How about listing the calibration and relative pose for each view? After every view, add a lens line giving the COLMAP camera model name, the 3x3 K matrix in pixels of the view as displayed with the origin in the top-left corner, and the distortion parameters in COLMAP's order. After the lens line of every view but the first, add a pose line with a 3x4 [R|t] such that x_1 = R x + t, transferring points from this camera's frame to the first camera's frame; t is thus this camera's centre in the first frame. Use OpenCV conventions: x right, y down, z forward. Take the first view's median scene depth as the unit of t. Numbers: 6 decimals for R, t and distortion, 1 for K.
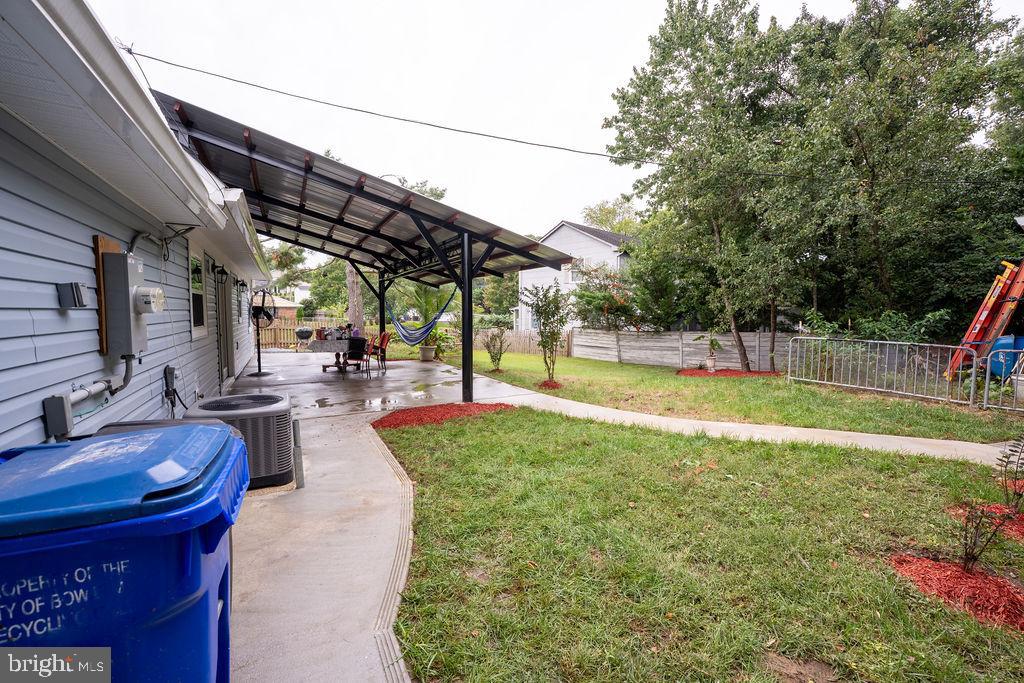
lens RADIAL K [[414.8, 0, 513.0], [0, 414.8, 339.1], [0, 0, 1]] dist [-0.030077, 0.003957]
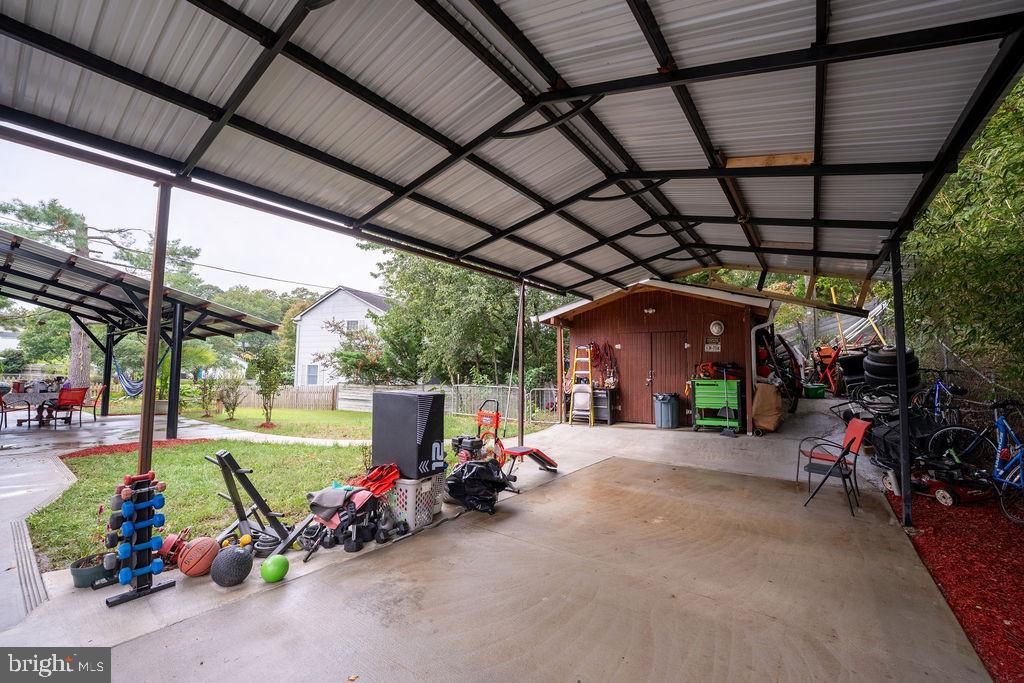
lens RADIAL K [[414.8, 0, 510.7], [0, 414.8, 340.0], [0, 0, 1]] dist [-0.030077, 0.003957]
pose [[0.908485, 0.034634, 0.416480, 0.161069], [0.023181, 0.990850, -0.132964, 0.024873], [-0.417274, 0.130450, 0.899369, -0.294867]]
